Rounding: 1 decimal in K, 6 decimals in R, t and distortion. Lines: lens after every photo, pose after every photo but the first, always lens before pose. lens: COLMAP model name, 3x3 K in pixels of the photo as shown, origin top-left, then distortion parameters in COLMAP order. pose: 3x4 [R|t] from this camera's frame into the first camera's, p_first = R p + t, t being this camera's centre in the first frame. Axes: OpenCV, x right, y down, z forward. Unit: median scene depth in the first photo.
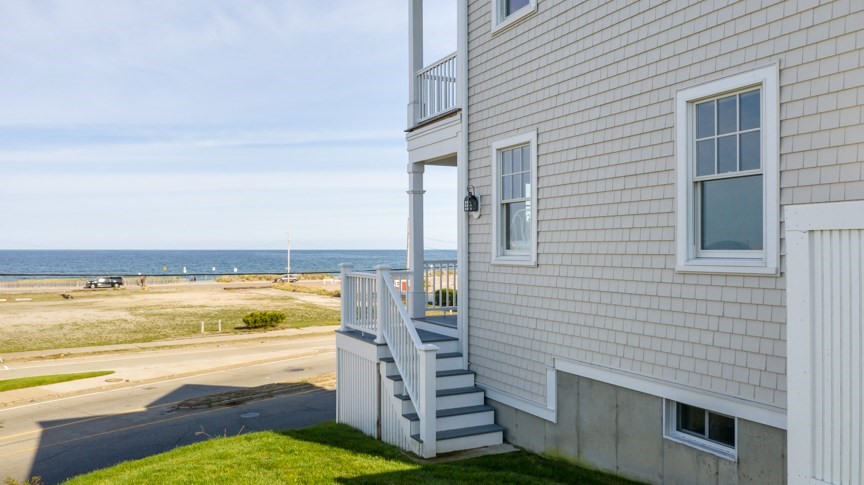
lens RADIAL K [[671.7, 0, 432.0], [0, 671.7, 242.5], [0, 0, 1]] dist [-0.008245, -0.000793]
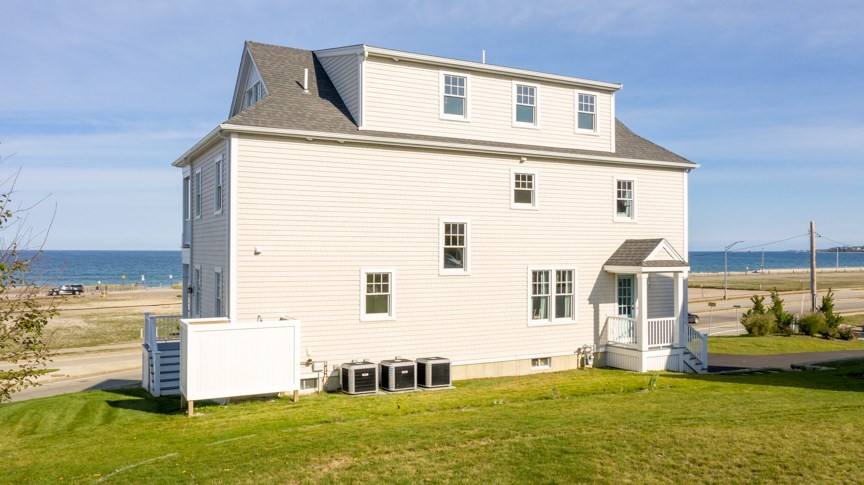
lens RADIAL K [[671.7, 0, 432.0], [0, 671.7, 242.5], [0, 0, 1]] dist [-0.008245, -0.000793]
pose [[0.999353, 0.003216, 0.035830, 0.810548], [-0.003161, 0.999994, -0.001590, -0.221557], [-0.035835, 0.001475, 0.999357, -1.326581]]
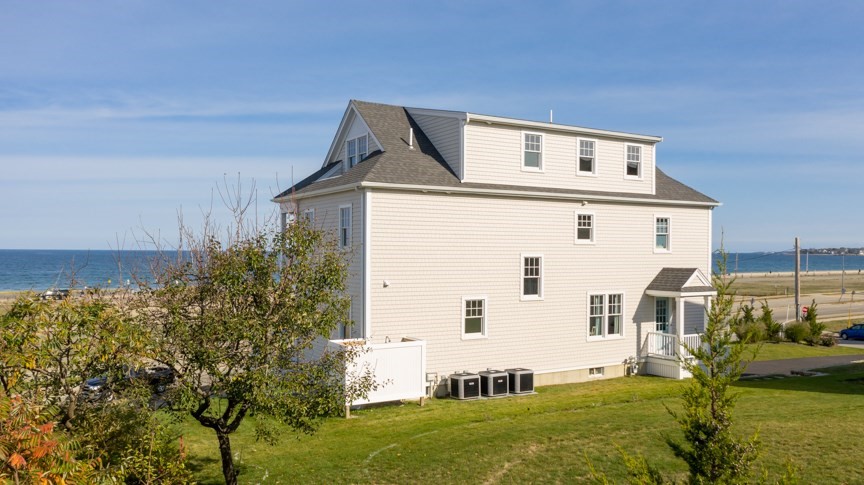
lens RADIAL K [[684.3, 0, 432.4], [0, 684.3, 259.4], [0, 0, 1]] dist [-0.007922, -0.003294]
pose [[0.996622, 0.004626, 0.081997, 0.373268], [-0.006509, 0.999721, 0.022707, -0.333677], [-0.081869, -0.023164, 0.996374, -1.767845]]
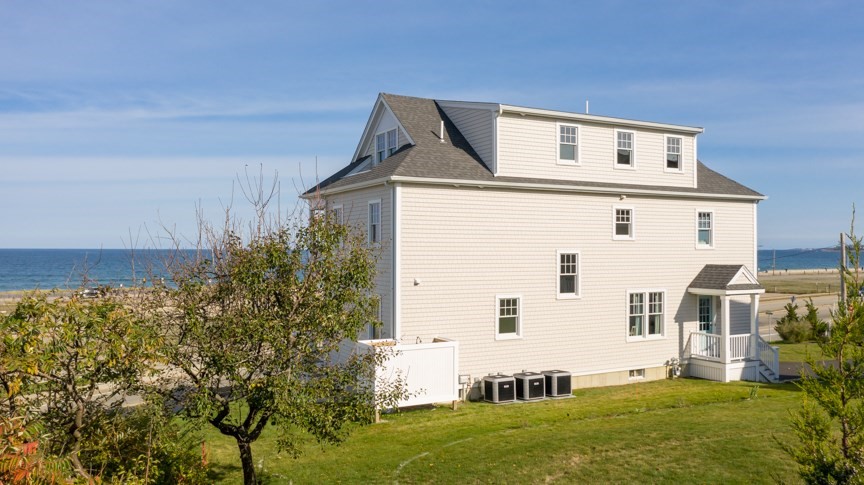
lens RADIAL K [[683.0, 0, 432.0], [0, 683.0, 242.5], [0, 0, 1]] dist [-0.009041, 0.005434]
pose [[0.999278, 0.002641, 0.037898, 0.372444], [-0.002701, 0.999995, 0.001511, -0.329005], [-0.037894, -0.001612, 0.999280, -1.676369]]
